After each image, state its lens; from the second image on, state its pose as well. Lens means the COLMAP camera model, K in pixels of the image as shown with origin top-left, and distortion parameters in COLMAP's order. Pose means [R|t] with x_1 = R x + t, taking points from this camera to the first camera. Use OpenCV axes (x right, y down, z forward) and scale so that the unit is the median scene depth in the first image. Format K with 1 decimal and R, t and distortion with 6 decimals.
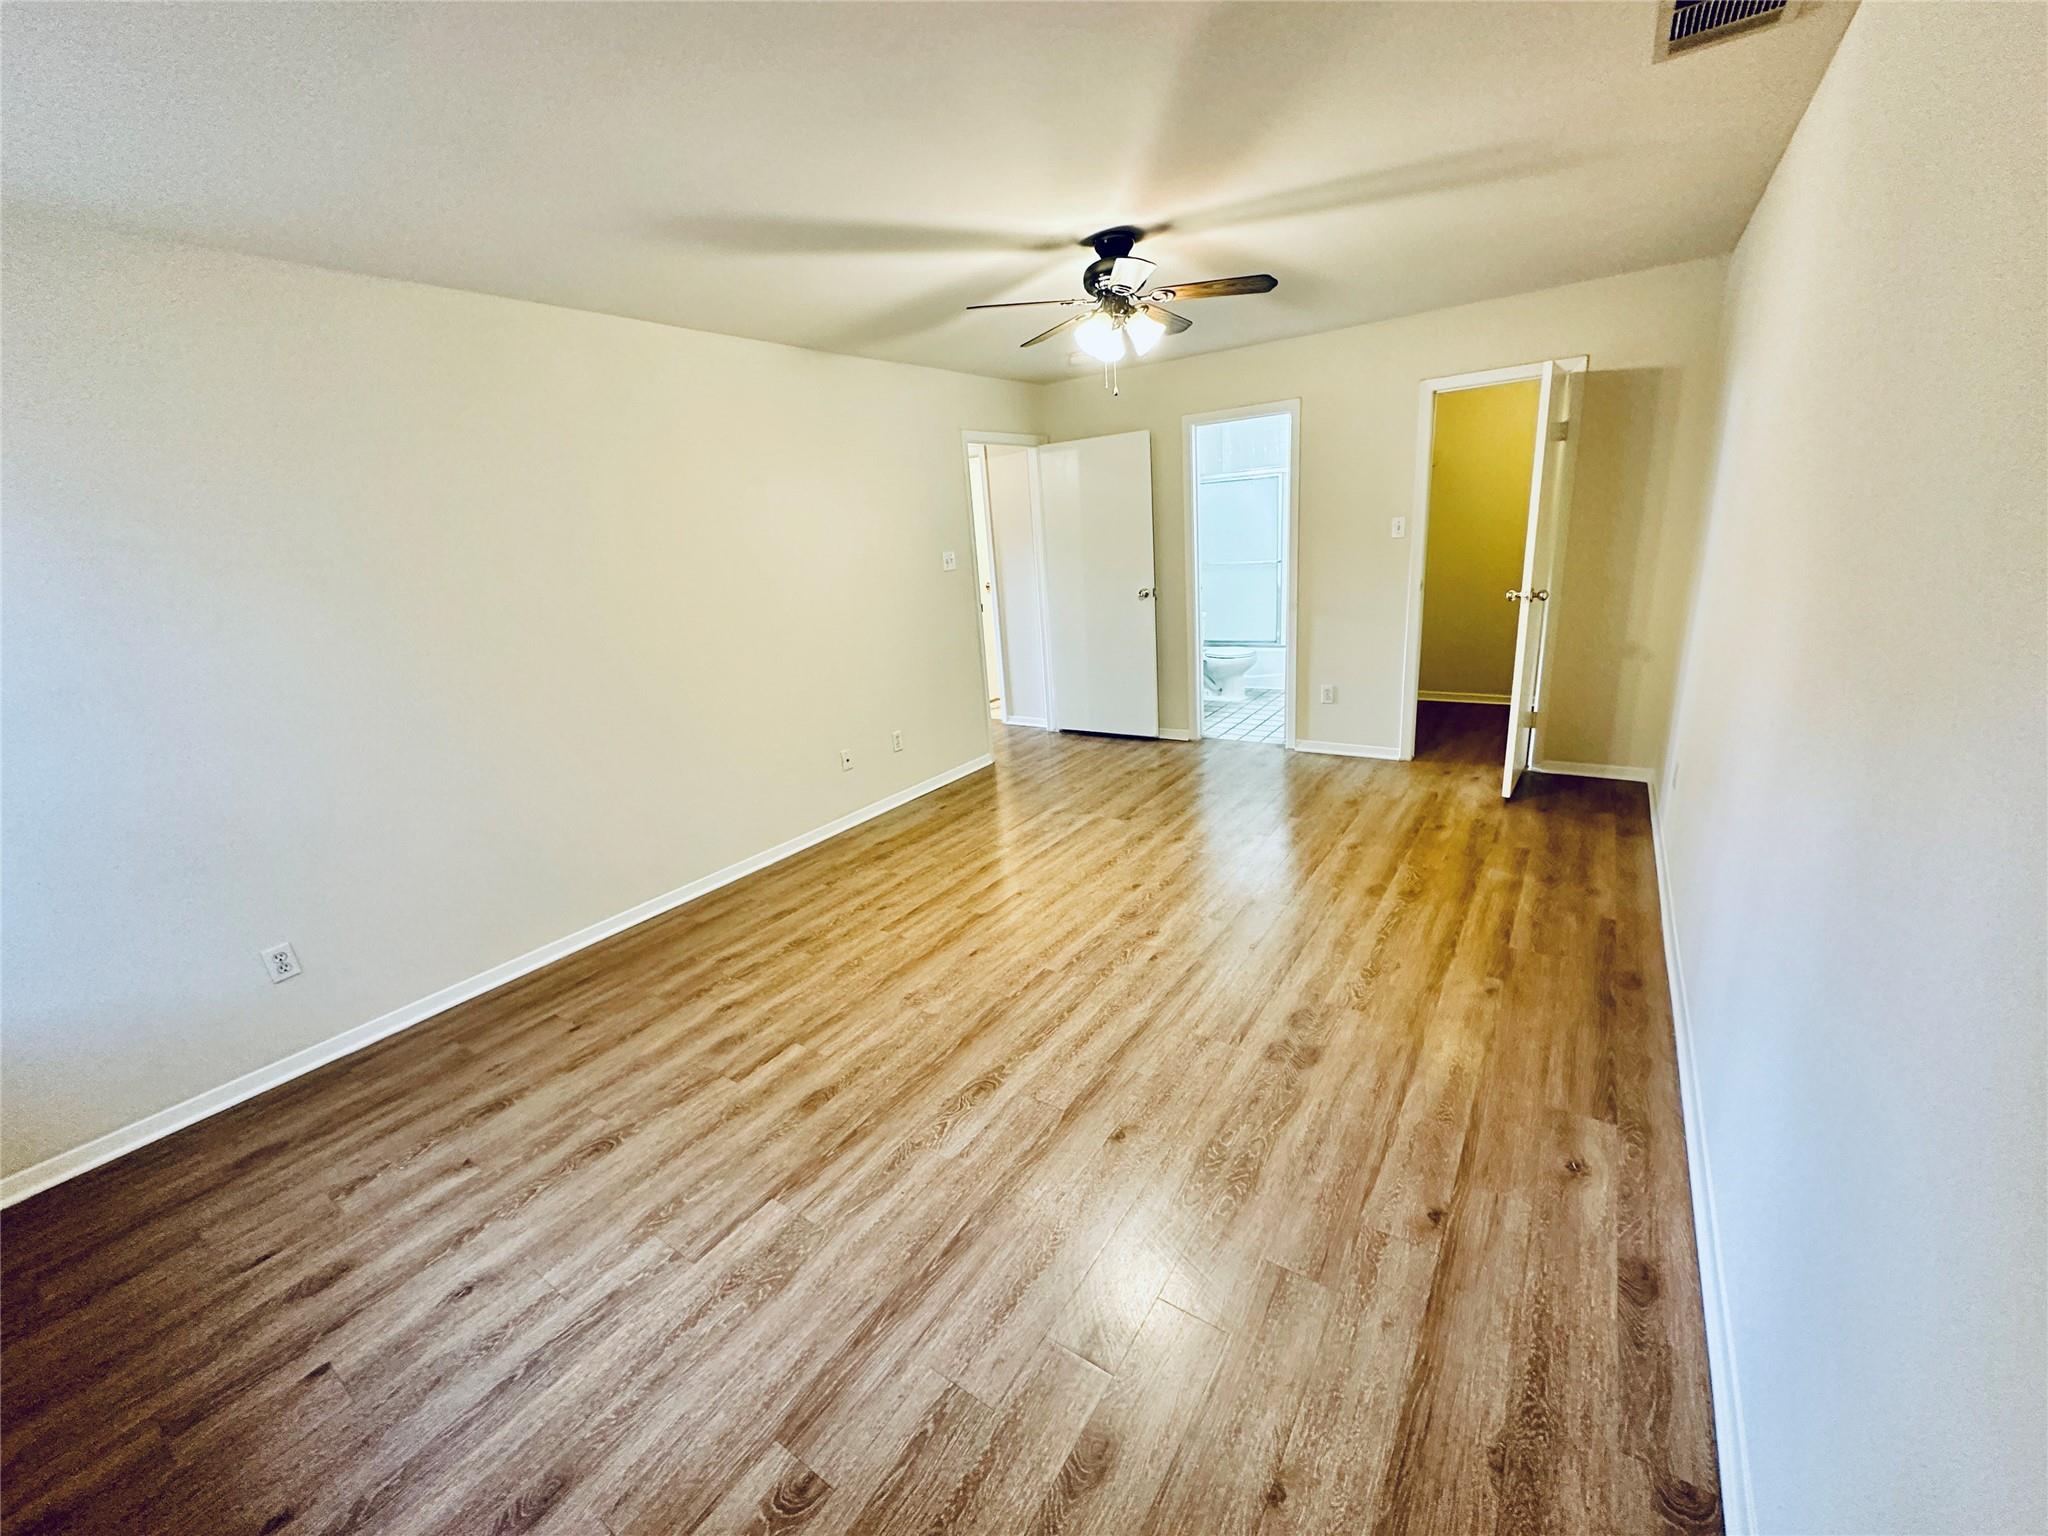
lens RADIAL K [[815.9, 0, 1022.3], [0, 815.9, 767.0], [0, 0, 1]] dist [-0.002439, 0.000608]
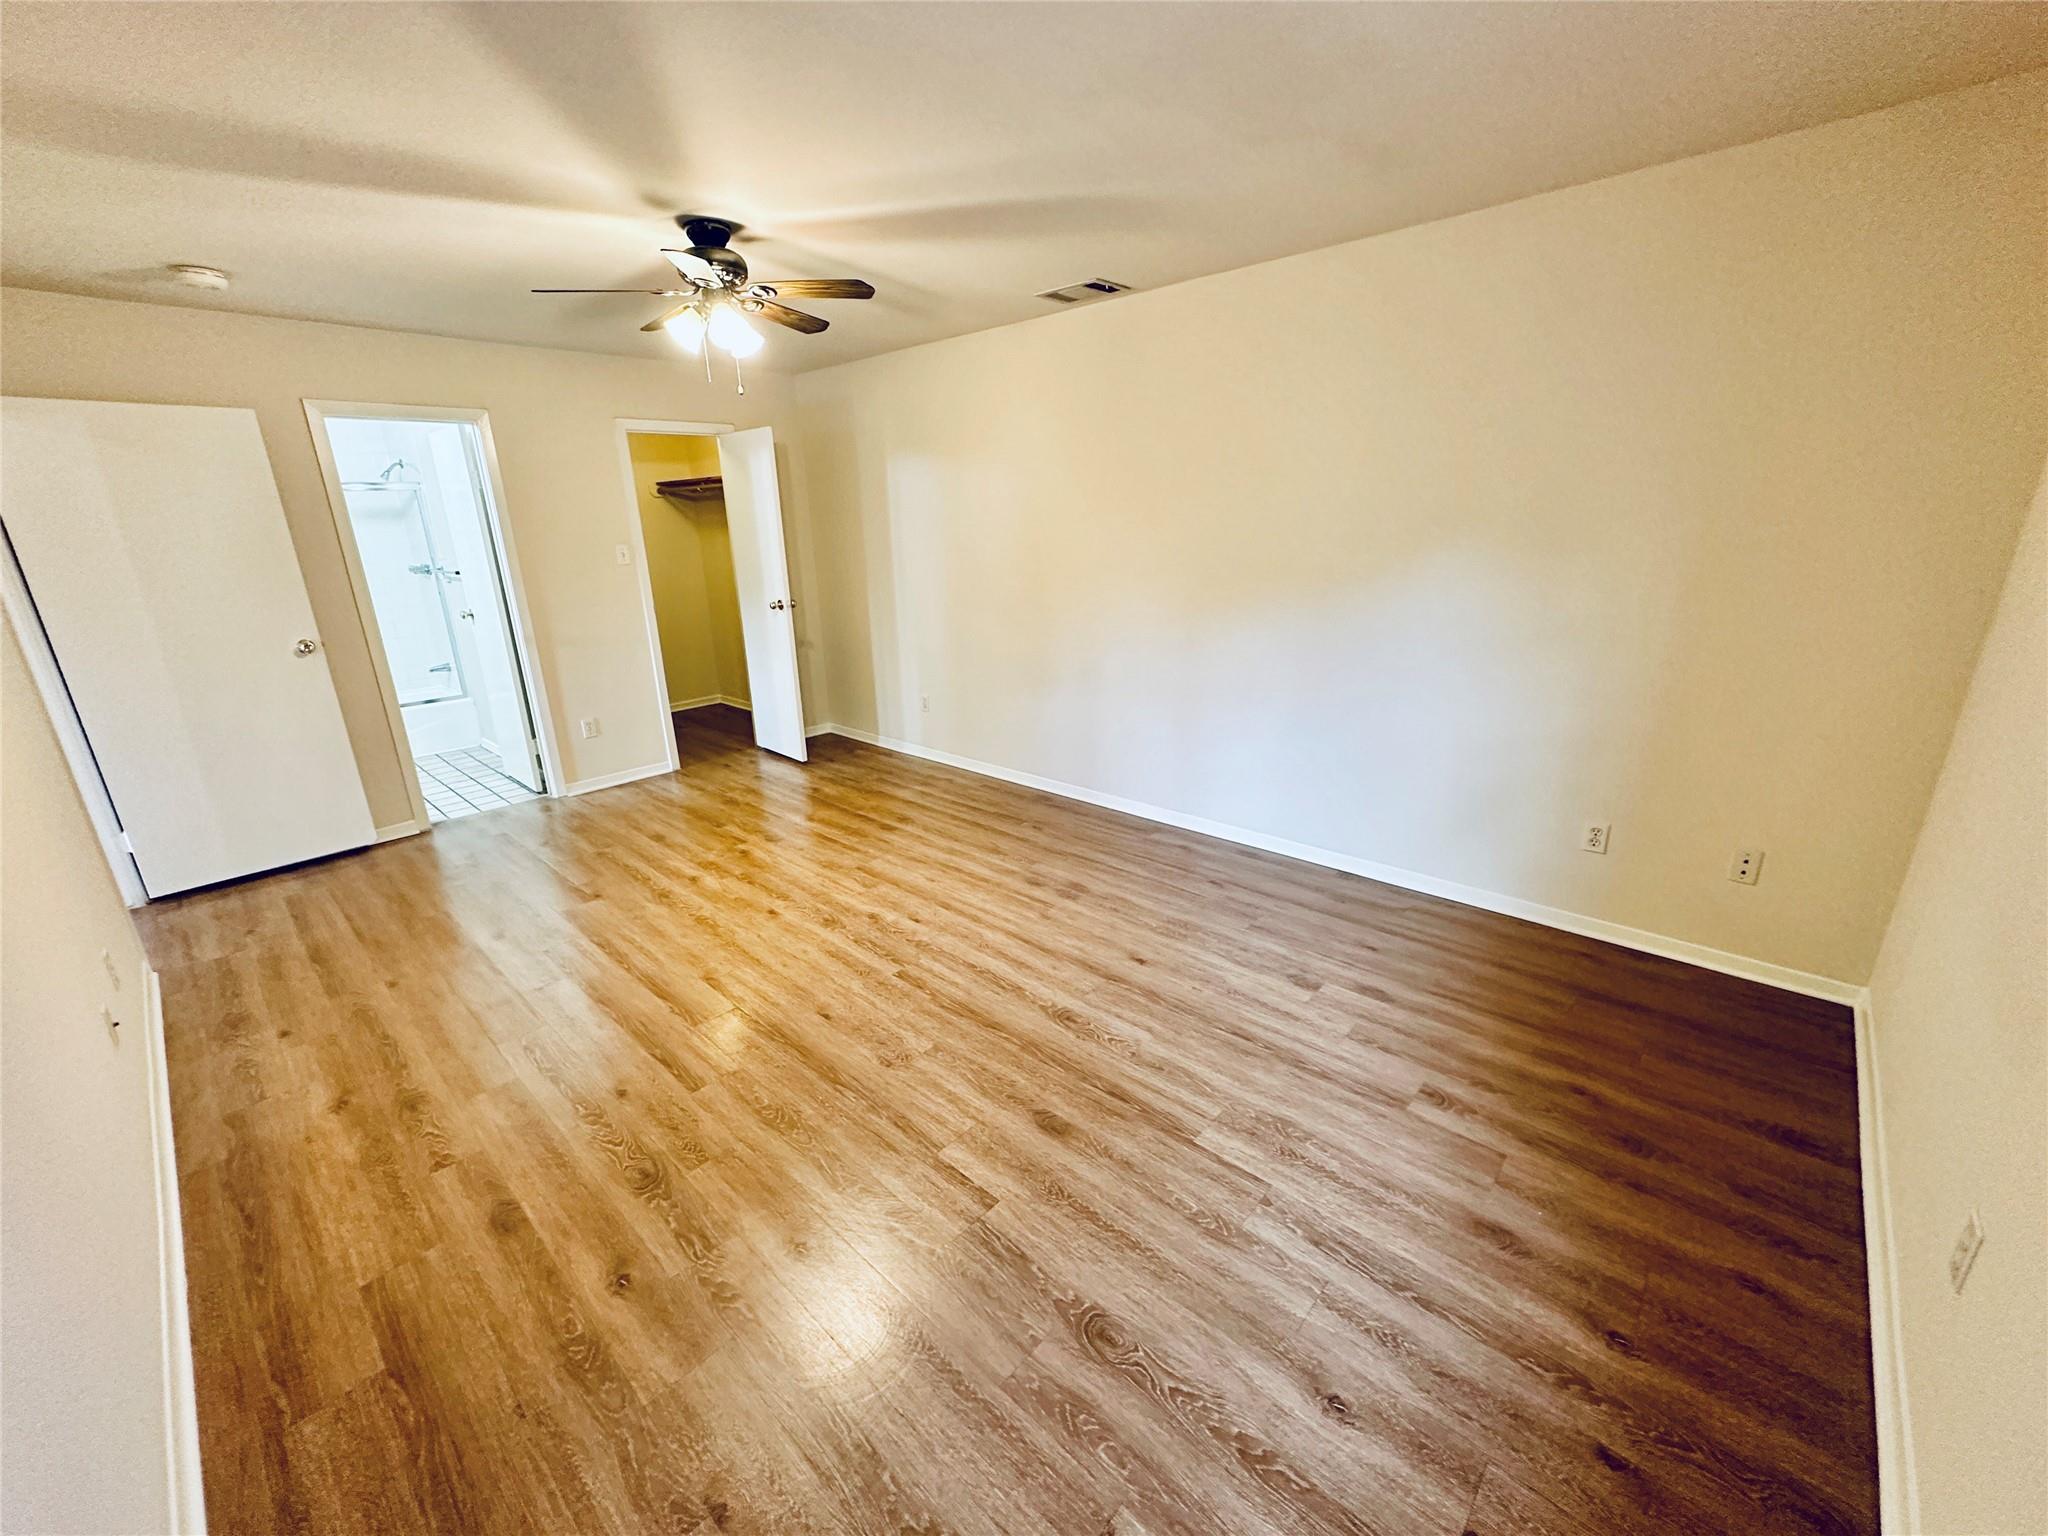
lens RADIAL K [[815.9, 0, 1022.3], [0, 815.9, 767.0], [0, 0, 1]] dist [-0.002439, 0.000608]
pose [[0.145756, -0.228889, 0.962479, -0.856633], [0.297233, 0.938053, 0.178068, -0.116969], [-0.943614, 0.260126, 0.204760, 0.604864]]
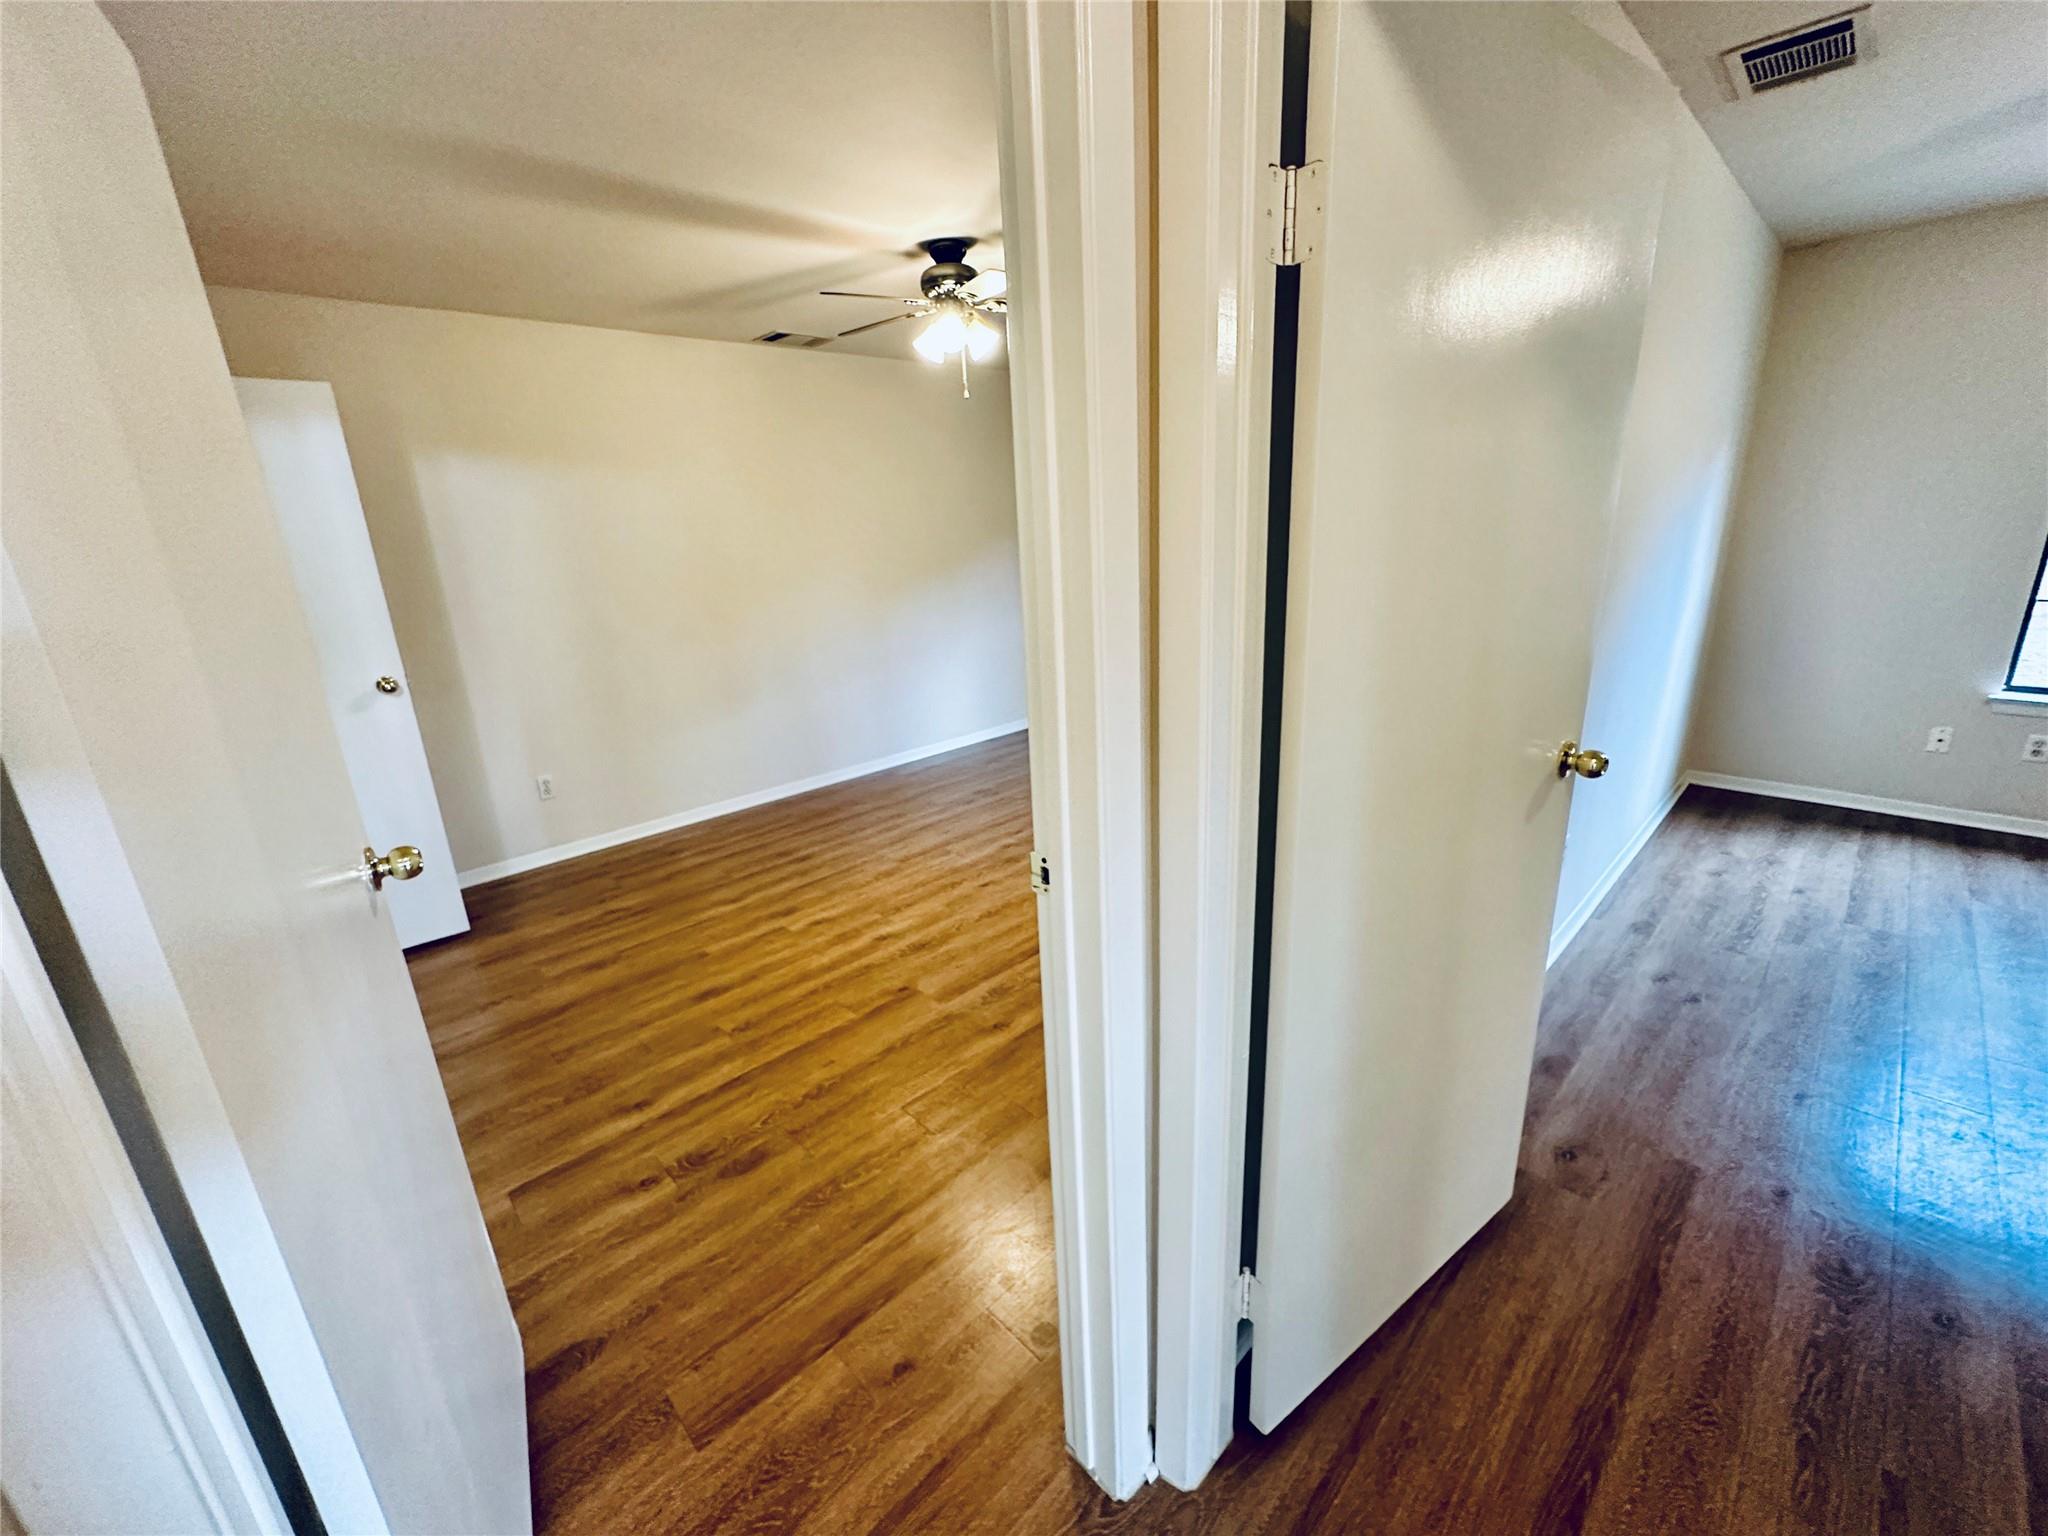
lens RADIAL K [[815.9, 0, 1022.3], [0, 815.9, 767.0], [0, 0, 1]] dist [-0.002439, 0.000608]
pose [[-0.971211, 0.059604, 0.230644, -0.176498], [0.175594, 0.833401, 0.524032, -0.601300], [-0.160985, 0.549446, -0.819874, 2.140619]]
